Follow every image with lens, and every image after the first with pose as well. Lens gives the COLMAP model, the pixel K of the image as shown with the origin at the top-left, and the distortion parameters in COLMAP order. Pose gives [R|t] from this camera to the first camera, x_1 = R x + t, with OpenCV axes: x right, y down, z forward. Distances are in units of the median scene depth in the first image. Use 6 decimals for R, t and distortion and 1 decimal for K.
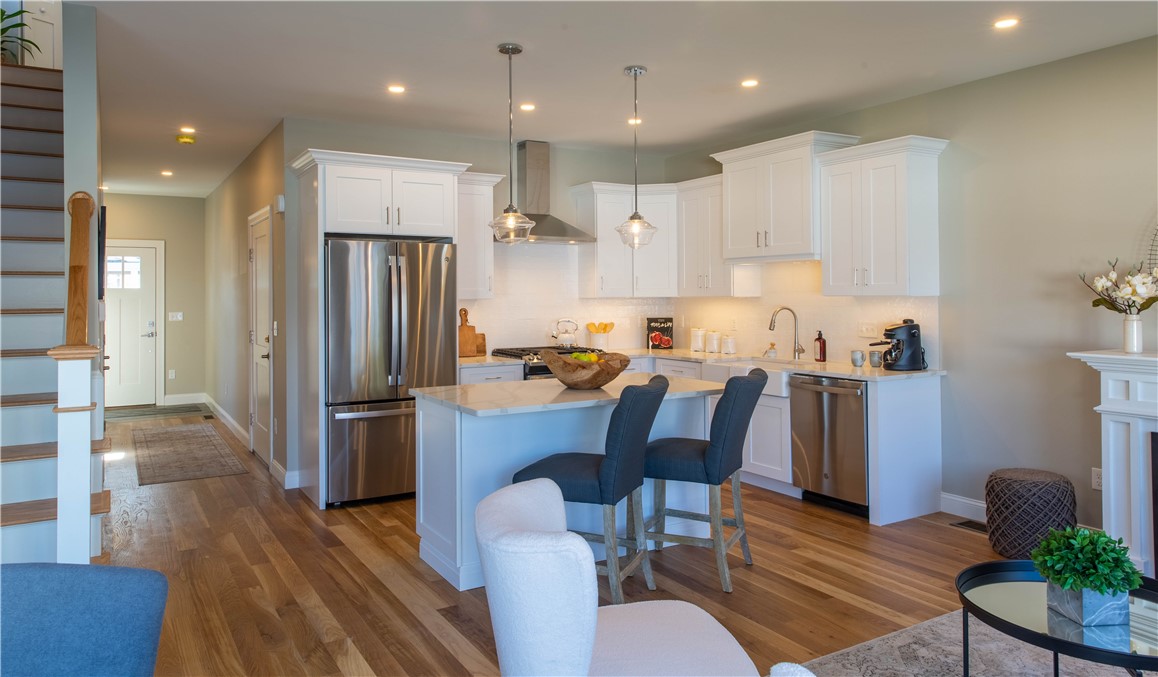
lens RADIAL K [[773.8, 0, 580.4], [0, 773.8, 289.2], [0, 0, 1]] dist [0.007726, 0.002215]
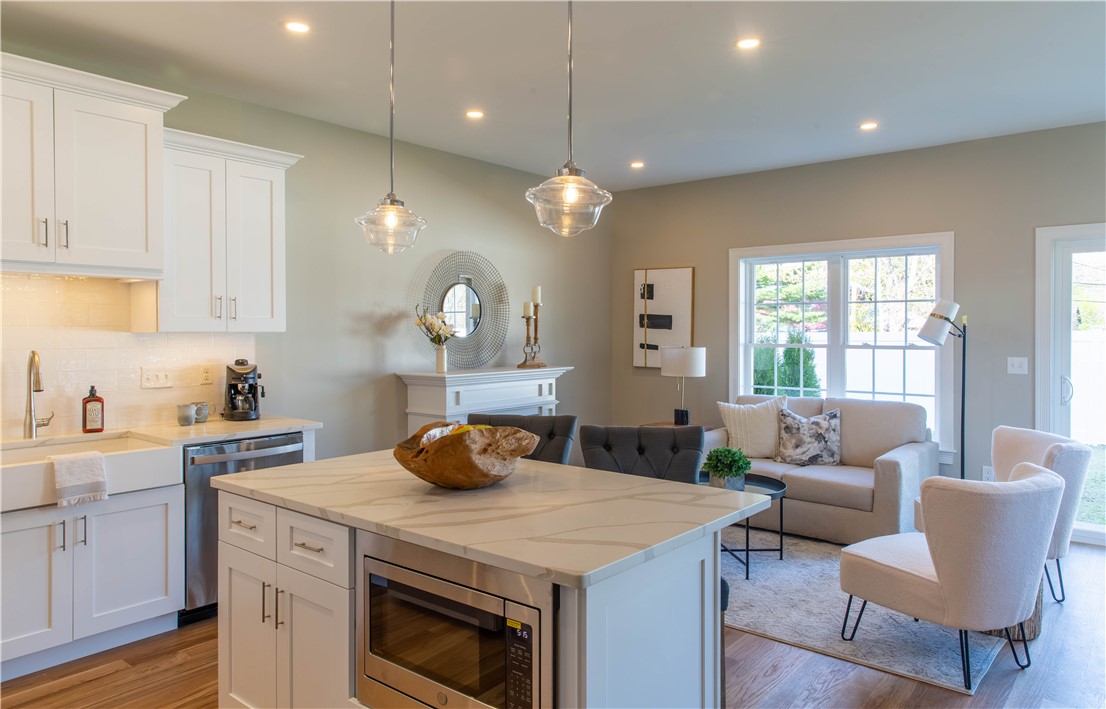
lens RADIAL K [[745.9, 0, 544.5], [0, 745.9, 334.5], [0, 0, 1]] dist [0.014088, -0.000179]
pose [[-0.319461, -0.000307, 0.947600, -0.404427], [-0.005169, 0.999986, -0.001419, 0.009251], [-0.947585, -0.005352, -0.319458, 0.821025]]
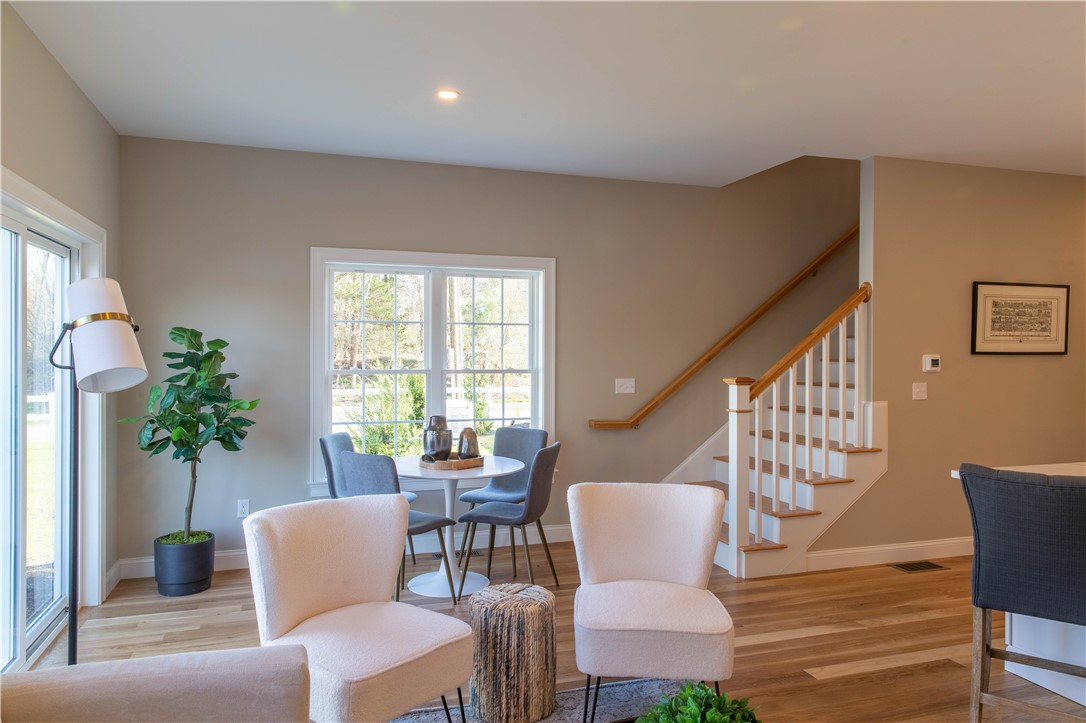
lens RADIAL K [[733.4, 0, 539.9], [0, 733.4, 356.4], [0, 0, 1]] dist [-0.000561, -0.003451]
pose [[-0.234968, 0.009974, -0.971952, 0.521842], [0.005300, 0.999946, 0.008980, 0.001545], [0.971989, -0.003041, -0.235008, 0.418839]]
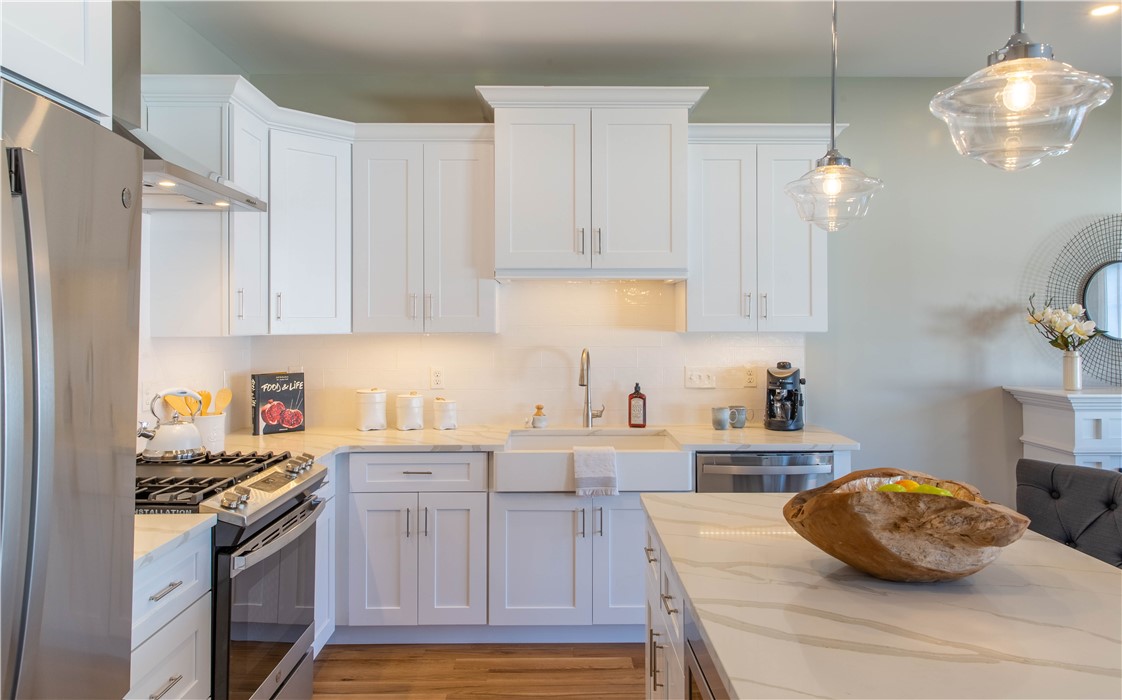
lens RADIAL K [[767.2, 0, 564.1], [0, 767.2, 316.4], [0, 0, 1]] dist [0.020435, -0.000493]
pose [[0.511653, 0.014499, 0.859070, -0.303203], [-0.007890, 0.999895, -0.012176, 0.003665], [-0.859156, -0.000548, 0.511714, 0.690515]]
